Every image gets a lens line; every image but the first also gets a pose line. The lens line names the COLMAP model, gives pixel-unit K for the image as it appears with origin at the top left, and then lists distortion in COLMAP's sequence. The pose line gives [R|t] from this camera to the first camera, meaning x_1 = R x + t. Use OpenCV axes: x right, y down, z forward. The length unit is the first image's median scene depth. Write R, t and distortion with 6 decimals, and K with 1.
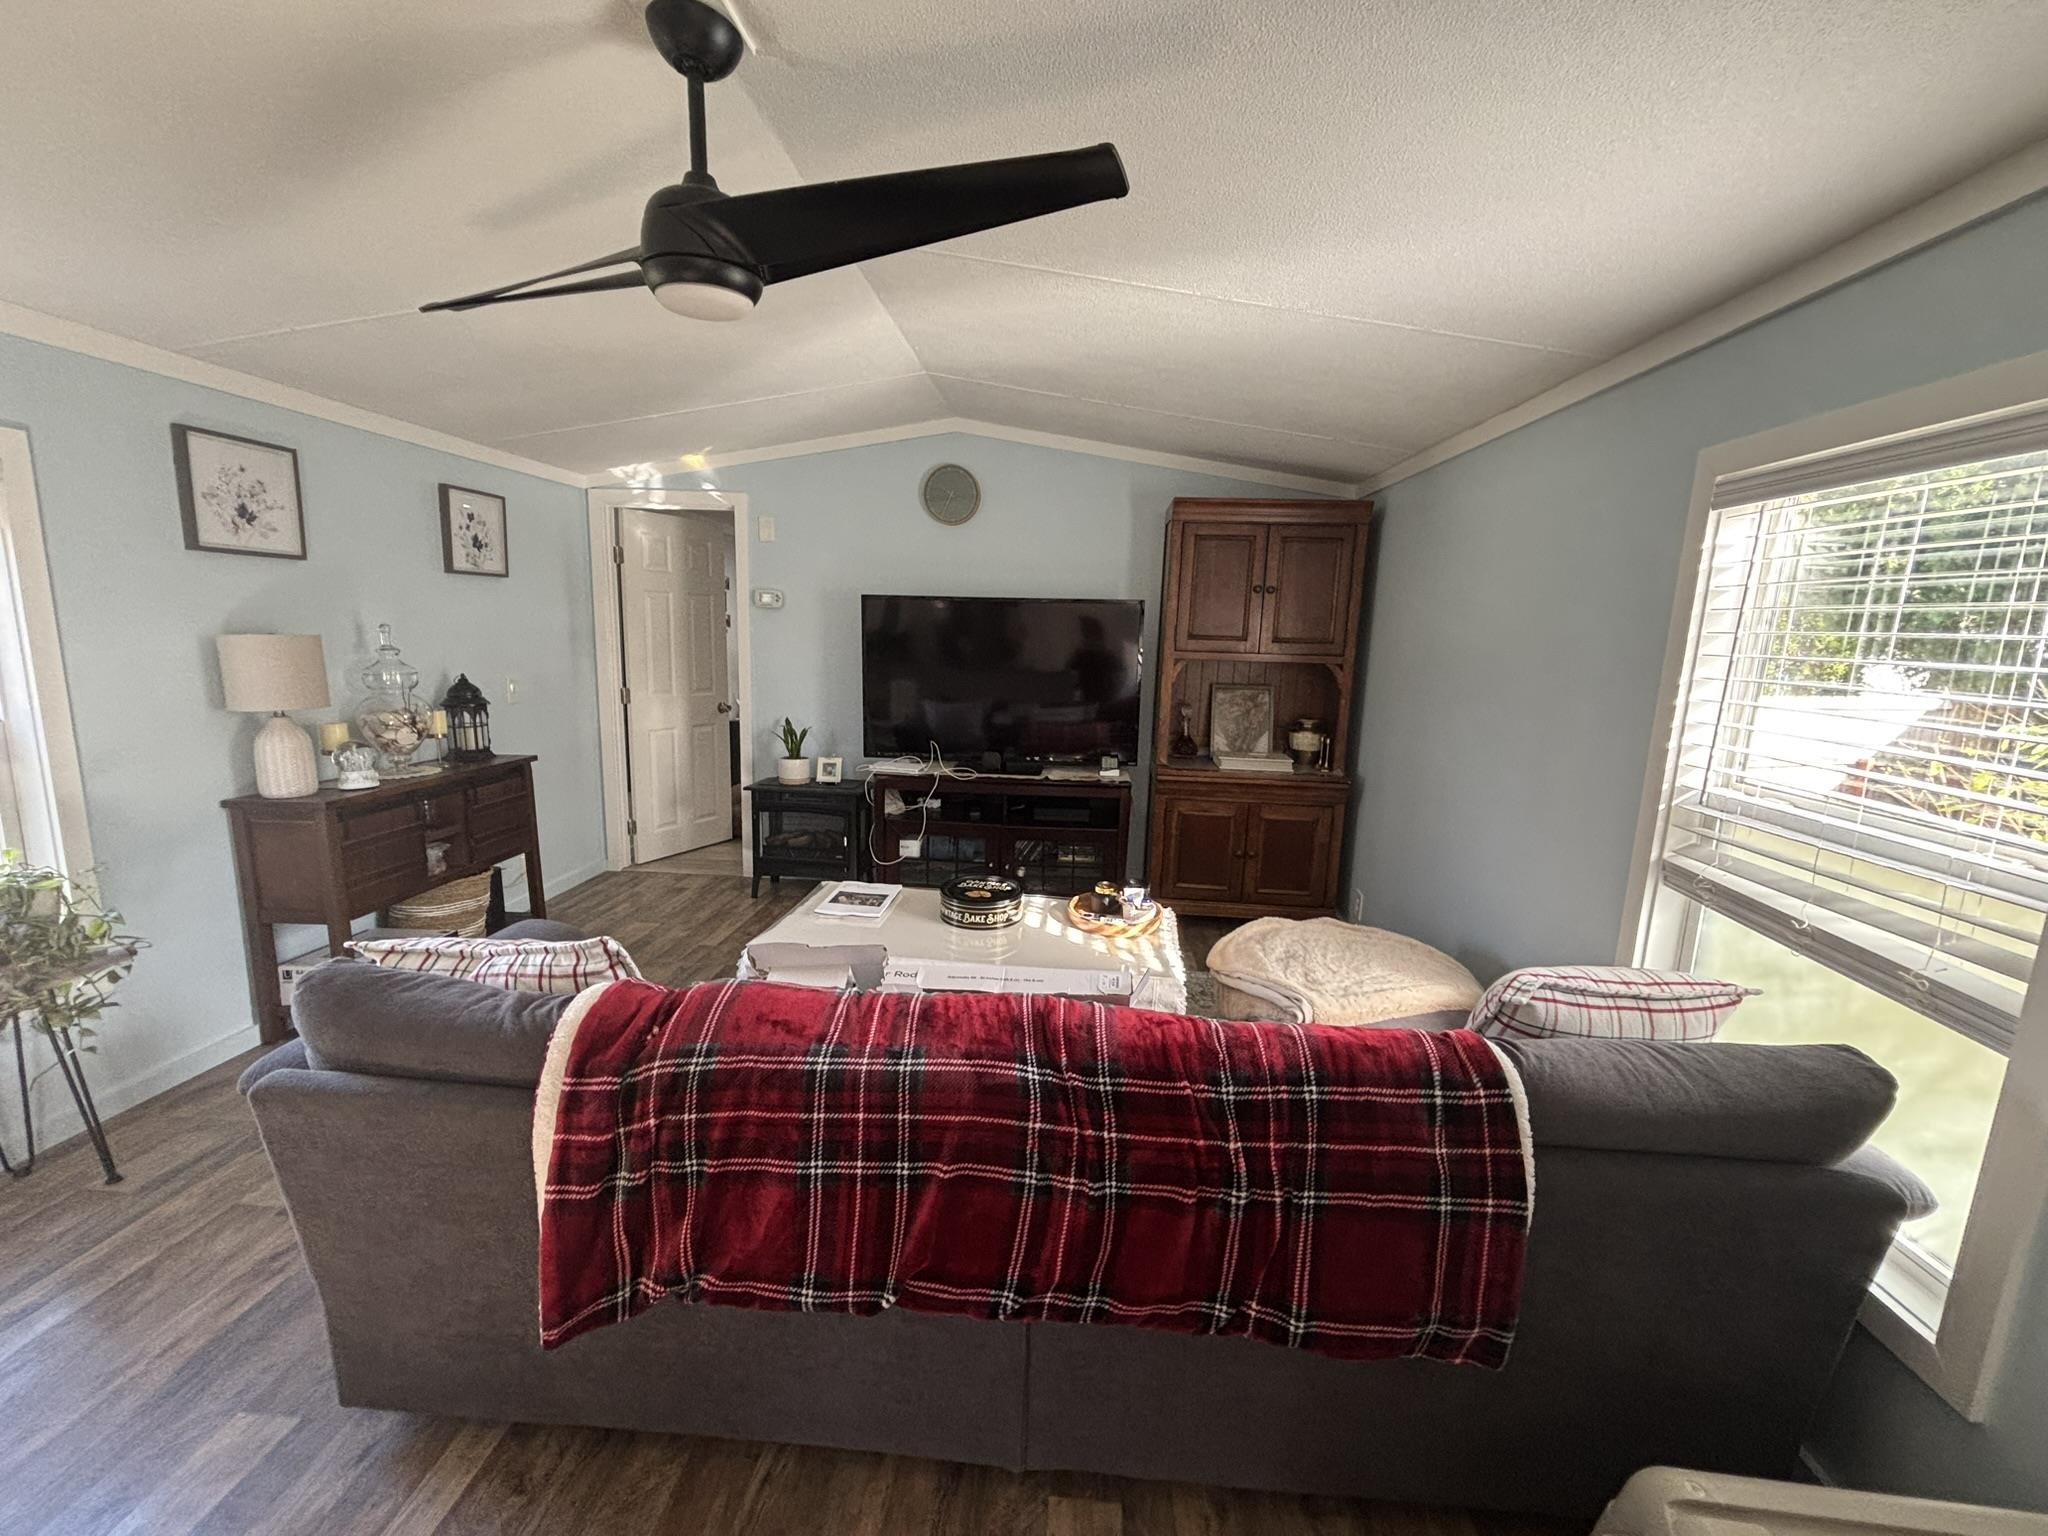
lens RADIAL K [[829.7, 0, 1013.6], [0, 829.7, 769.4], [0, 0, 1]] dist [-0.004263, 0.001161]
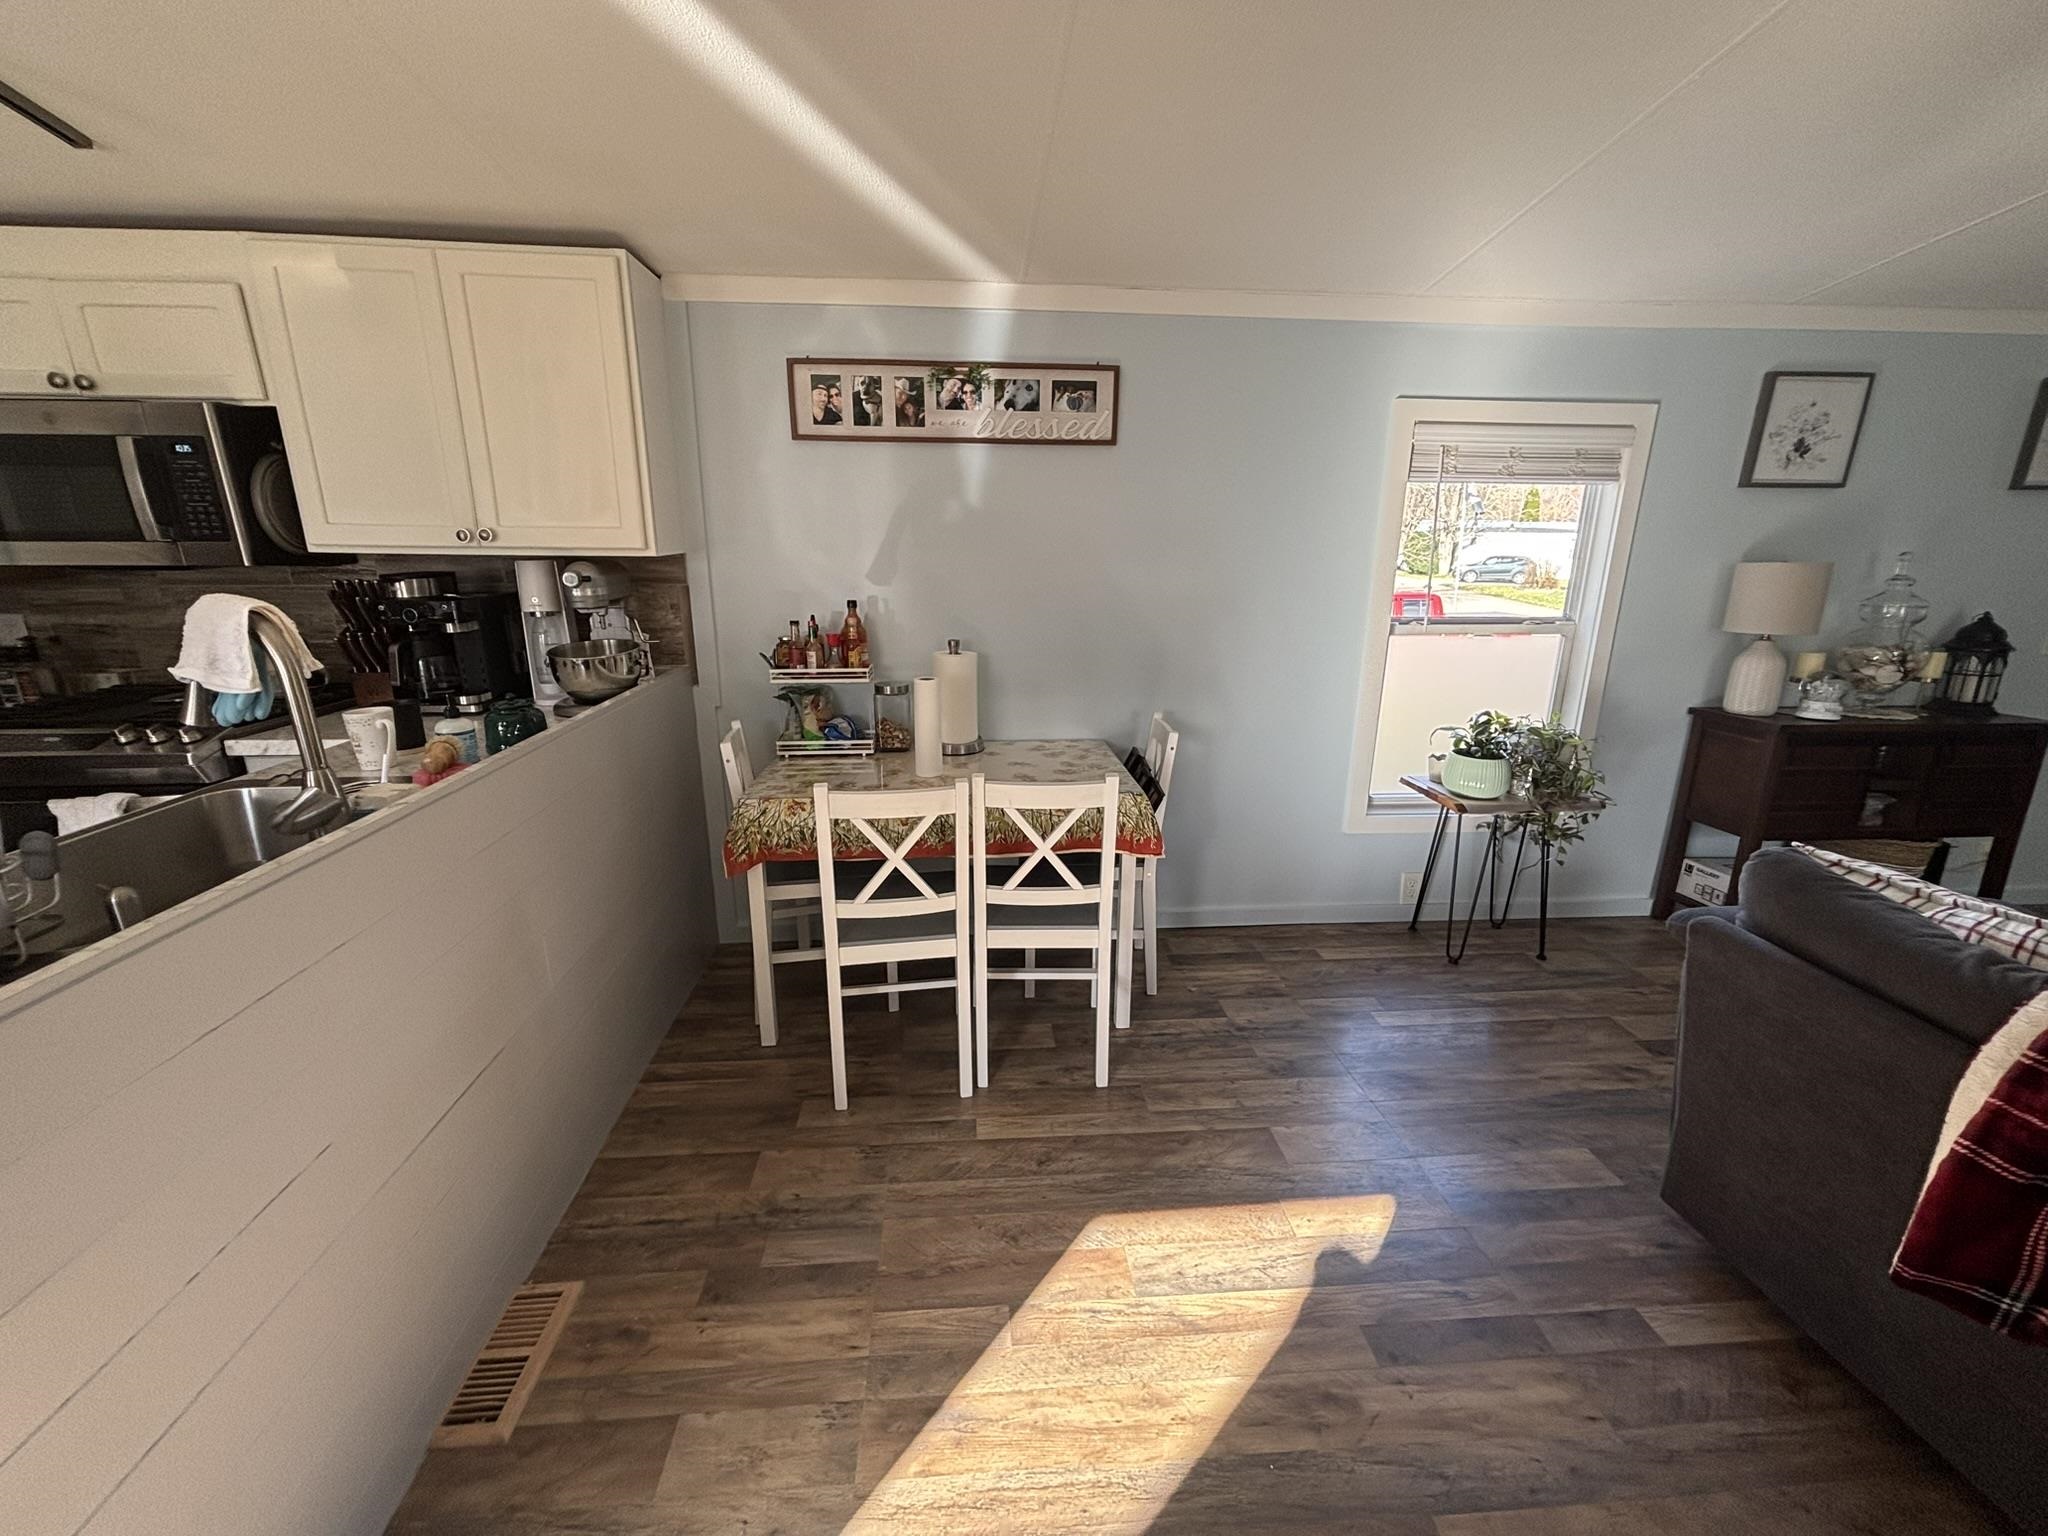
lens RADIAL K [[829.7, 0, 1018.9], [0, 829.7, 769.0], [0, 0, 1]] dist [-0.004263, 0.001161]
pose [[0.152450, 0.234546, -0.960077, 0.037065], [-0.164015, 0.963965, 0.209452, 0.031500], [0.974607, 0.125536, 0.185426, -0.123854]]
